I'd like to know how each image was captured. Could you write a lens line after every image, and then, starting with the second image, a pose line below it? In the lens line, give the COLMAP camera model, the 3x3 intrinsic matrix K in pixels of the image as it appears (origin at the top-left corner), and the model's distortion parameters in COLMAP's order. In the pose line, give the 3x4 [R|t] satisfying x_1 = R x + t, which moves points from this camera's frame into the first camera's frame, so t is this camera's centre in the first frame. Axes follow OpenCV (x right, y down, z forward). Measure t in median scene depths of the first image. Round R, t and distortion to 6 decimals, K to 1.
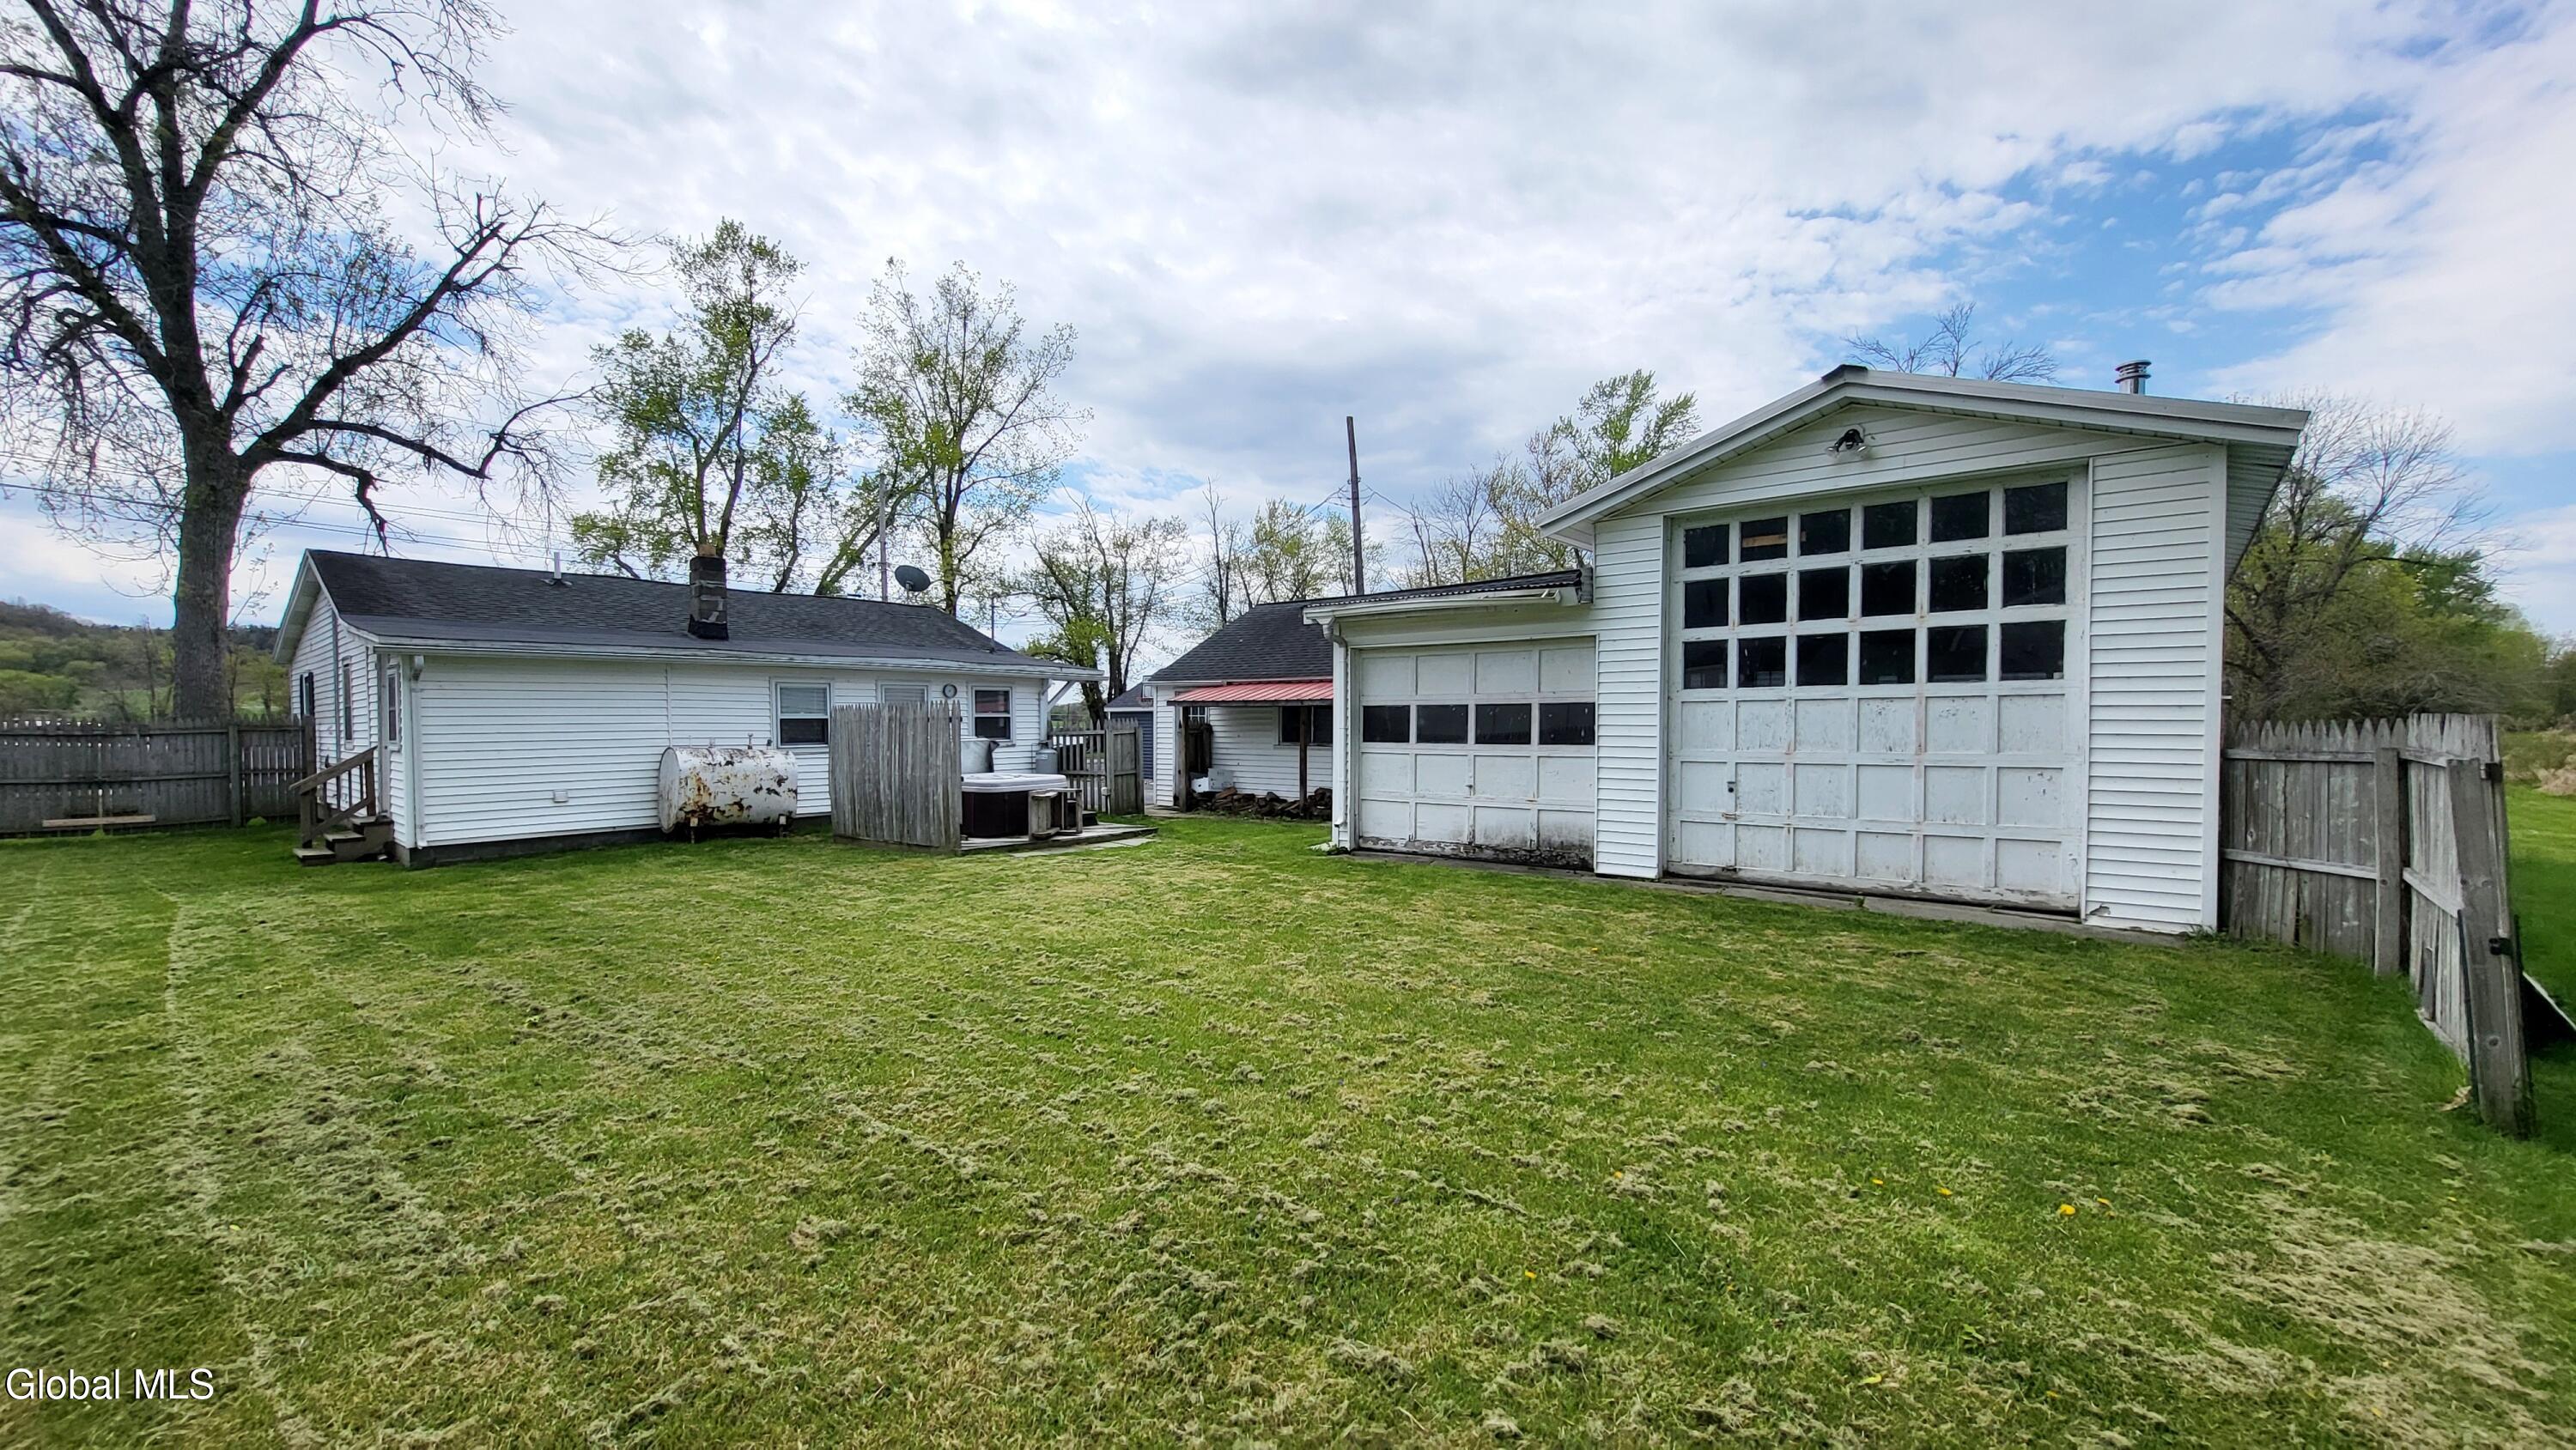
lens RADIAL K [[1021.6, 0, 1253.5], [0, 1021.6, 738.0], [0, 0, 1]] dist [-0.012551, 0.006720]
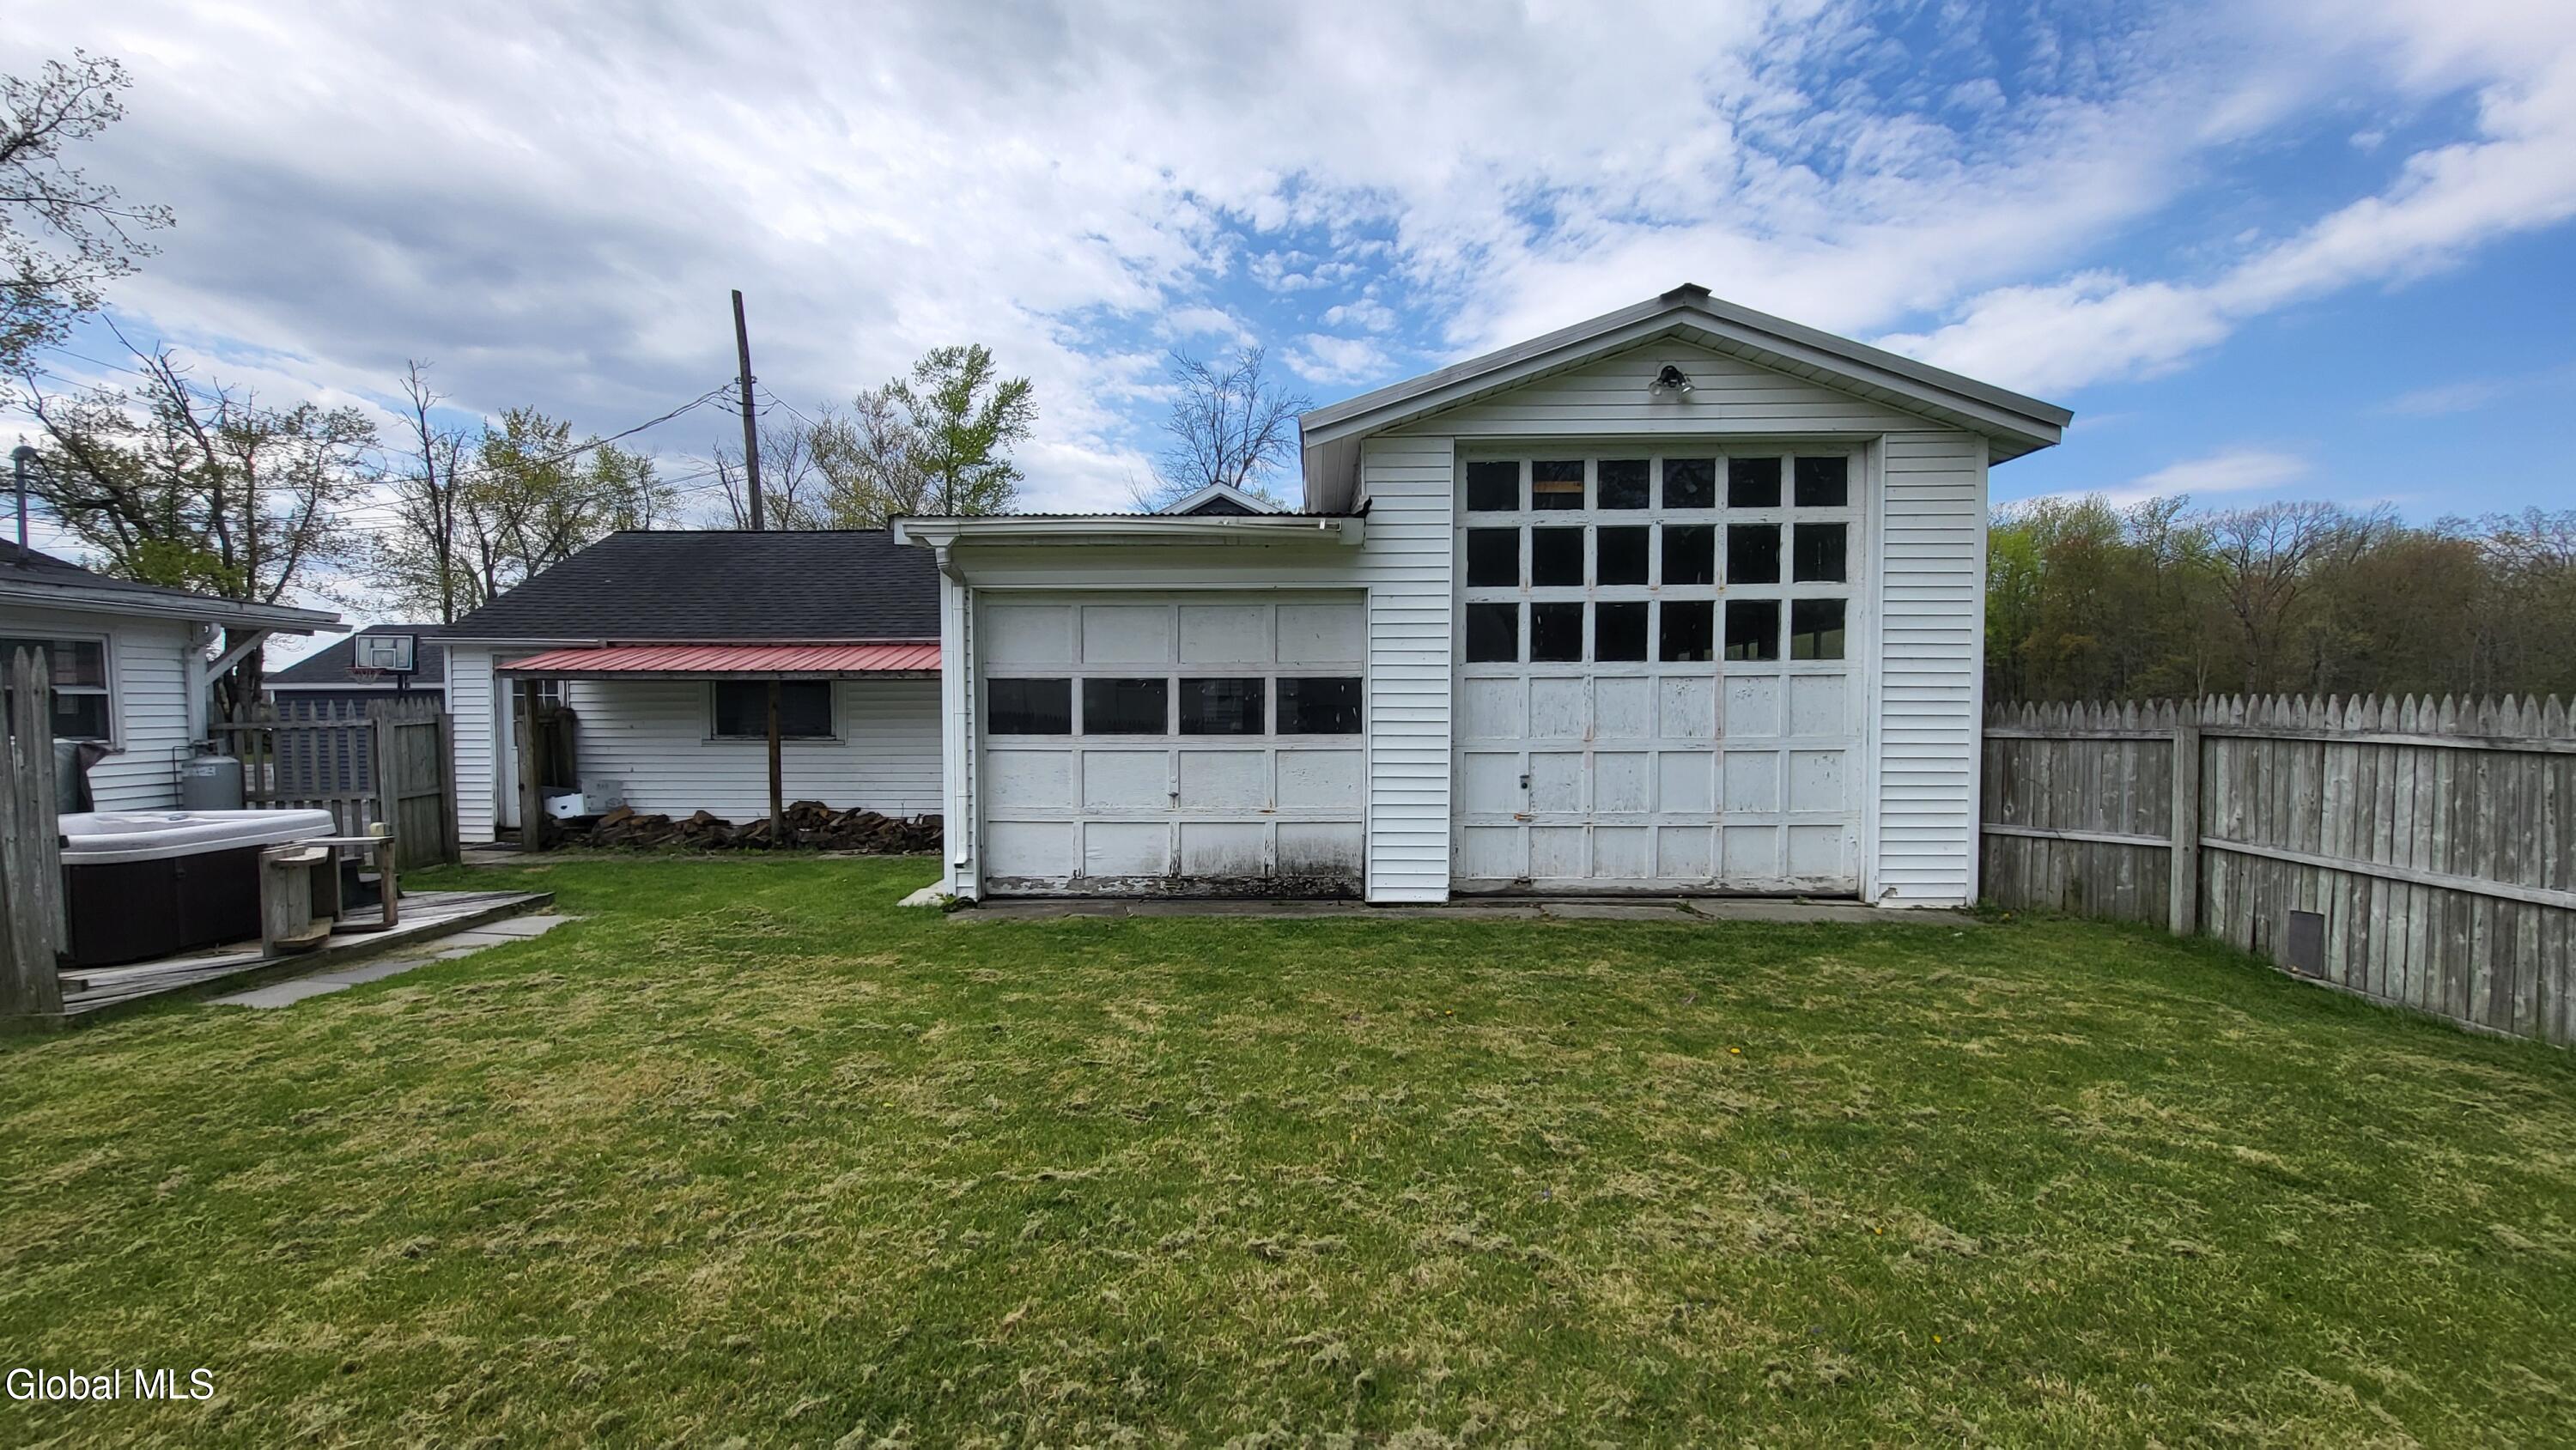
lens RADIAL K [[1021.6, 0, 1253.5], [0, 1021.6, 738.0], [0, 0, 1]] dist [-0.012551, 0.006720]
pose [[0.778549, -0.019561, 0.627279, -0.216943], [0.010487, 0.999780, 0.018161, -0.004704], [-0.627497, -0.007562, 0.778583, 0.488509]]
